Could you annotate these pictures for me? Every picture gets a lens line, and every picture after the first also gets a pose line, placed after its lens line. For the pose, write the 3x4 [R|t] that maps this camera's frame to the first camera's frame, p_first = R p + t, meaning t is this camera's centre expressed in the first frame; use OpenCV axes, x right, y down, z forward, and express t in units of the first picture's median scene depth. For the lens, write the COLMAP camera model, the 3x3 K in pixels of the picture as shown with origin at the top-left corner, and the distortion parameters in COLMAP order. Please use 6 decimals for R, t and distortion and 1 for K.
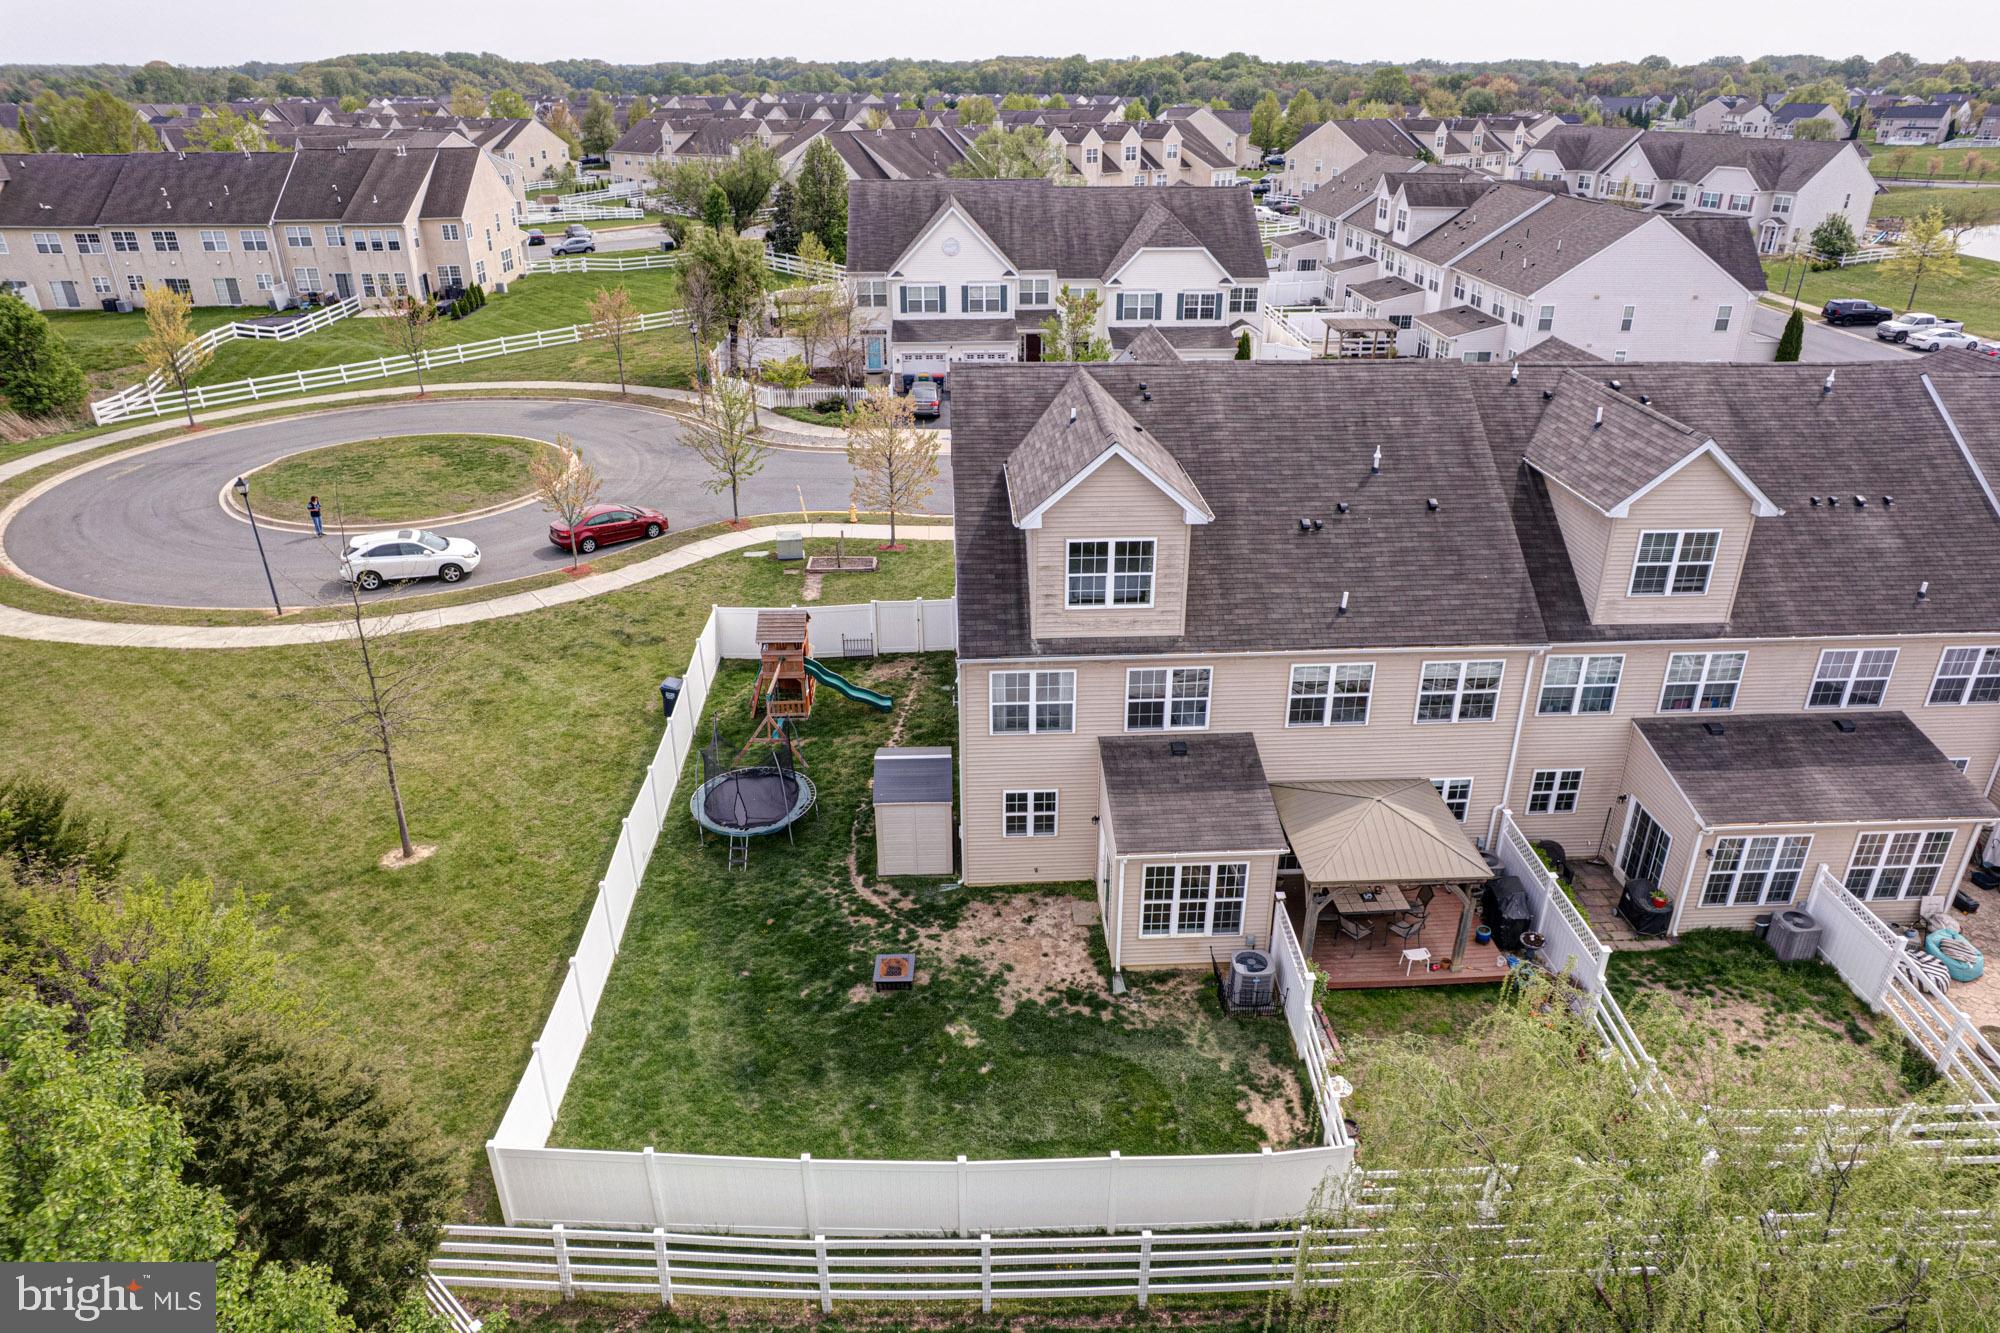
lens RADIAL K [[1281.8, 0, 1009.4], [0, 1281.8, 667.3], [0, 0, 1]] dist [-0.073967, 0.063499]
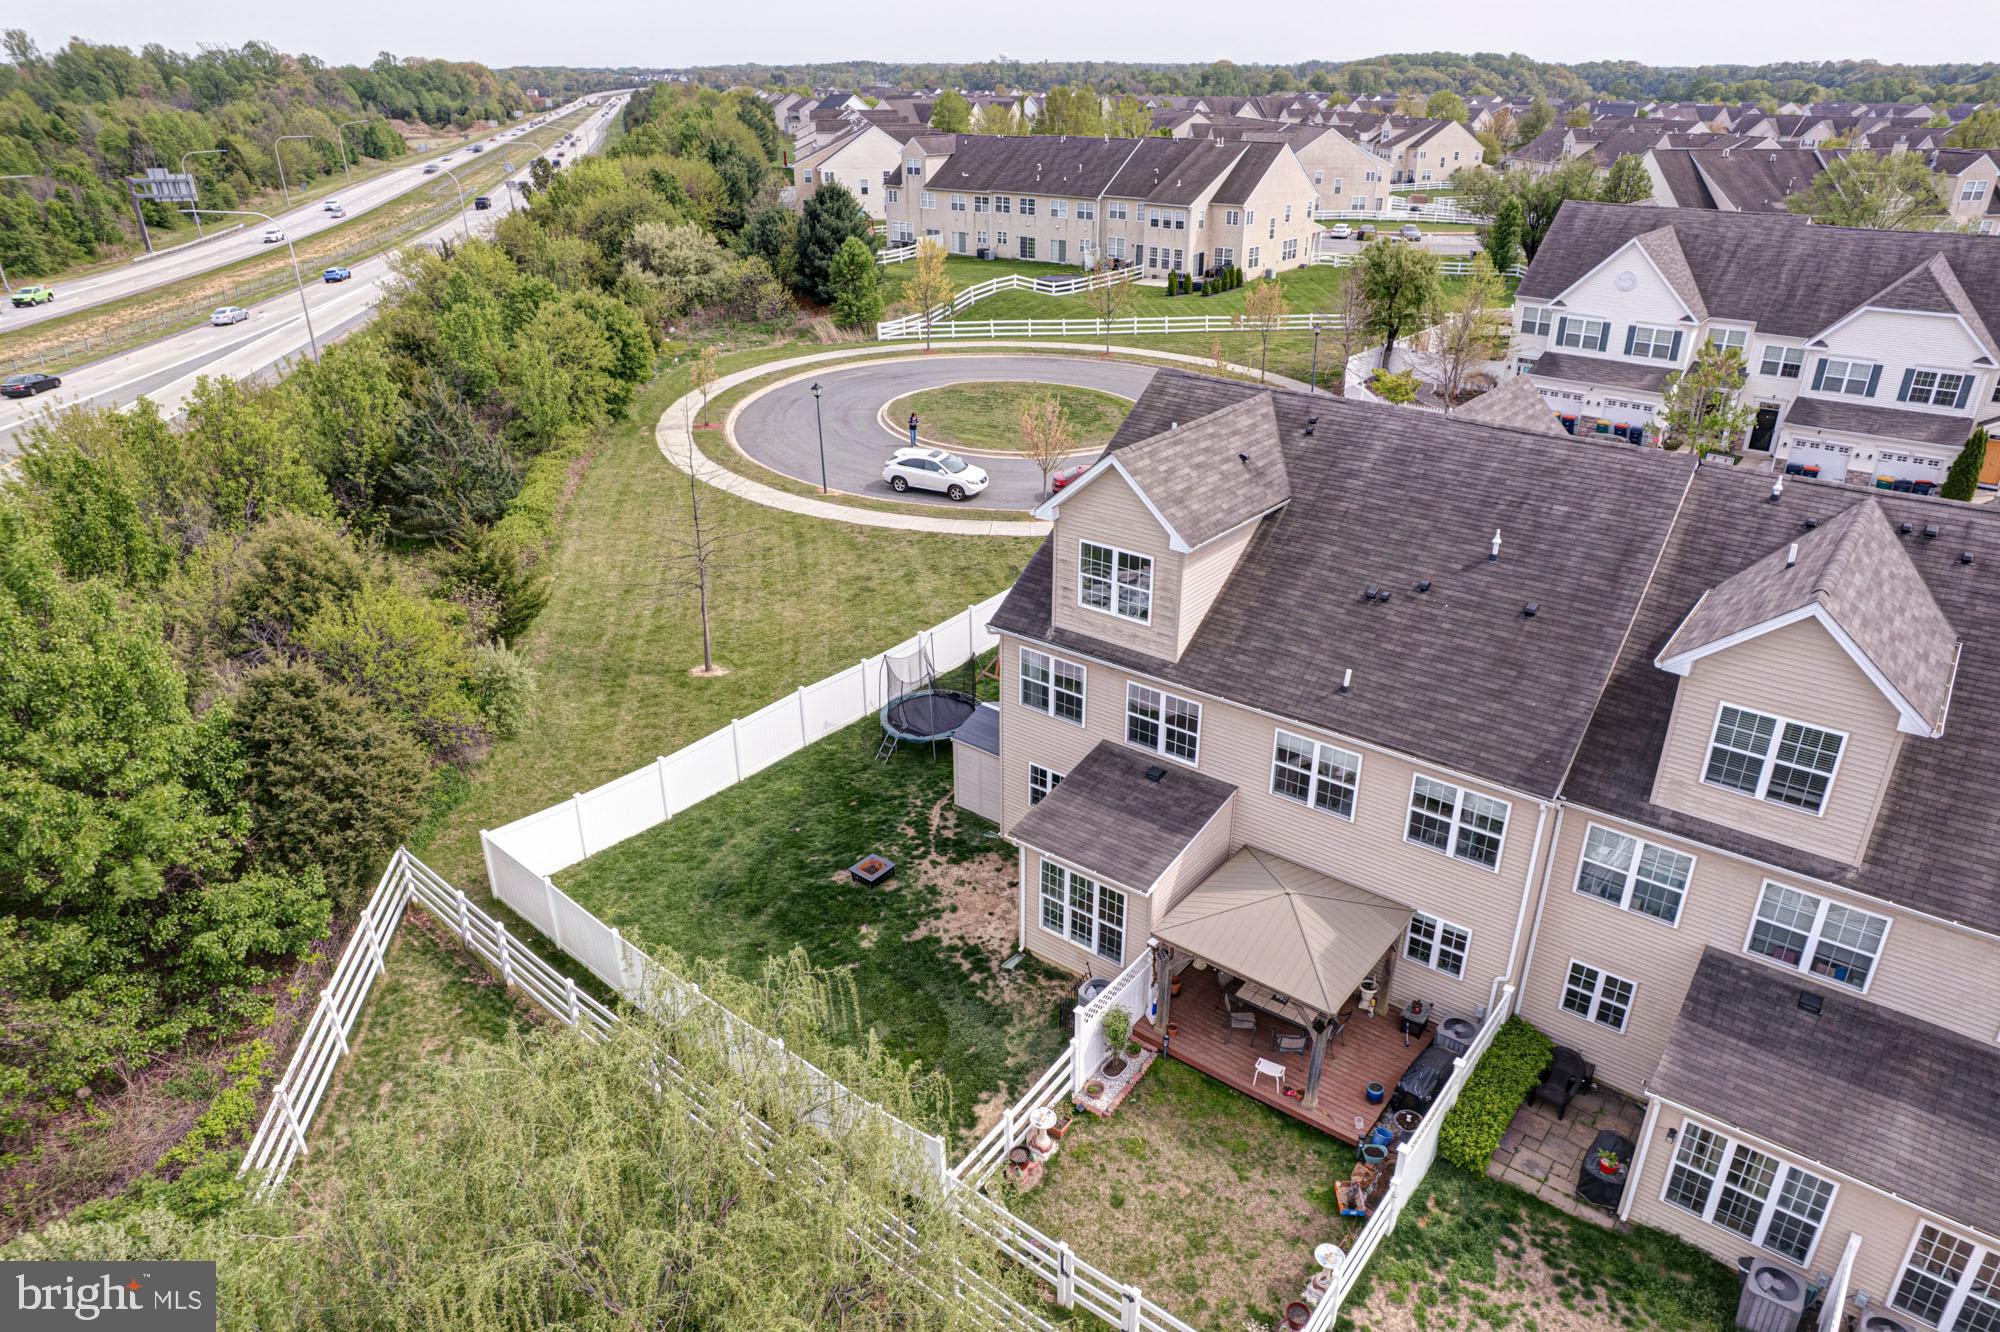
lens RADIAL K [[1281.8, 0, 1008.0], [0, 1281.8, 667.9], [0, 0, 1]] dist [-0.073967, 0.063499]
pose [[0.753569, 0.282182, -0.593723, 0.393233], [-0.281999, 0.954621, 0.095788, -0.049869], [0.593810, 0.095247, 0.798948, 0.084388]]
